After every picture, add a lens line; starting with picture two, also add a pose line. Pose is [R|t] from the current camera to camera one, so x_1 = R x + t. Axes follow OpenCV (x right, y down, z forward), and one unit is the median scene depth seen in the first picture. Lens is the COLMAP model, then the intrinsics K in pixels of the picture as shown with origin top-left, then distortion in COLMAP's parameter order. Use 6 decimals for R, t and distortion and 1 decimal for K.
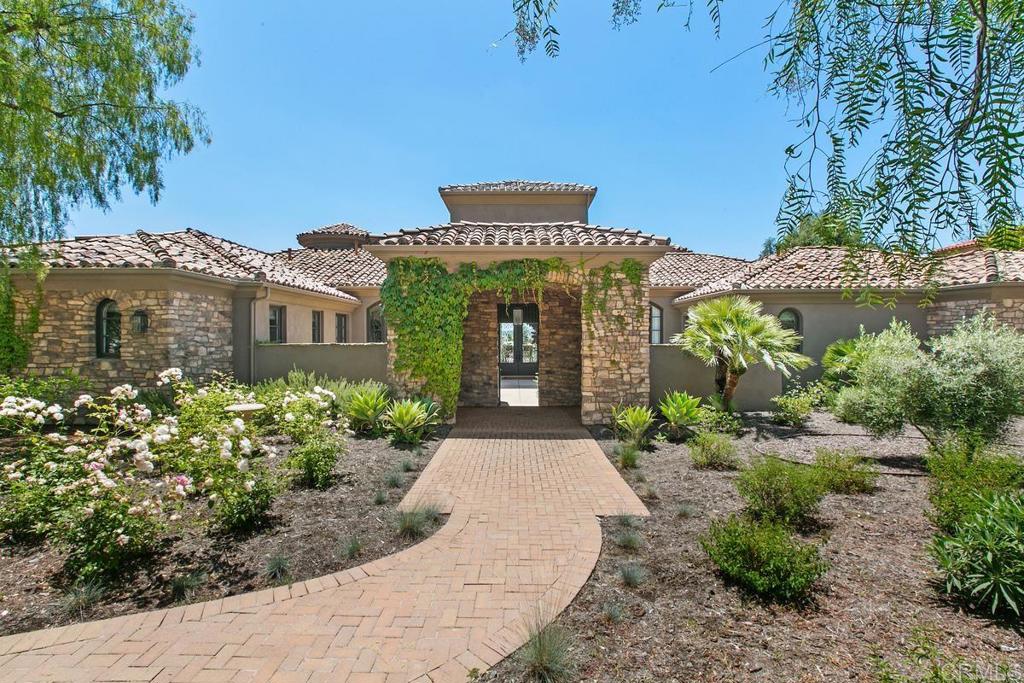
lens RADIAL K [[459.7, 0, 511.0], [0, 459.7, 333.6], [0, 0, 1]] dist [-0.000730, -0.000102]
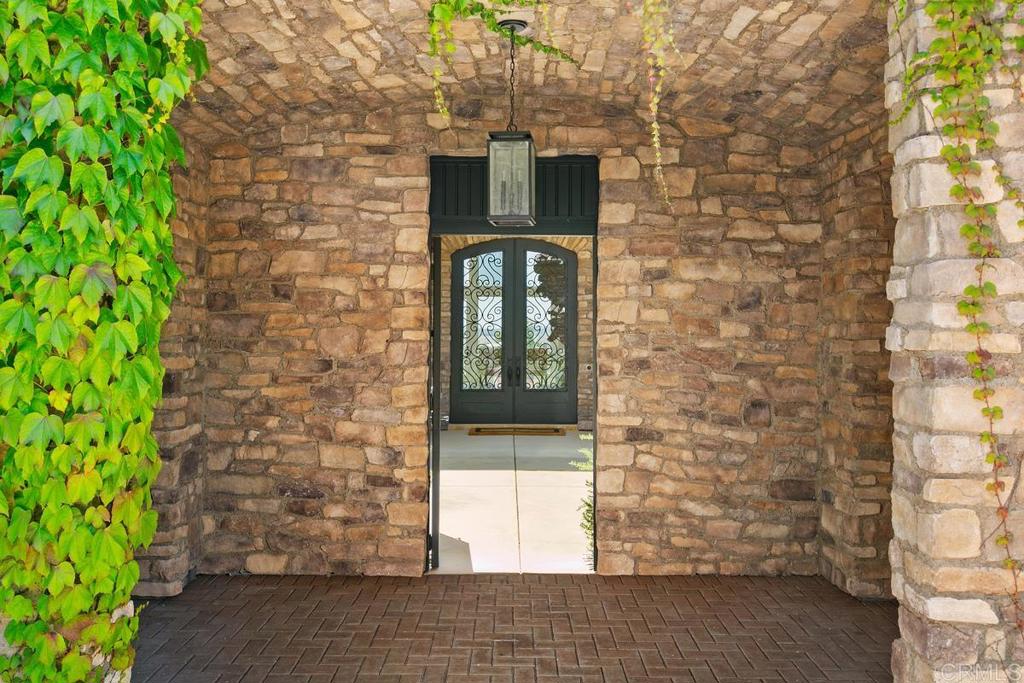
lens RADIAL K [[833.2, 0, 512.0], [0, 833.2, 341.5], [0, 0, 1]] dist [0.001926, 0.001105]
pose [[0.999896, 0.006688, 0.012814, 0.009926], [-0.006817, 0.999926, 0.010072, 0.030562], [-0.012745, -0.010158, 0.999867, 0.560231]]
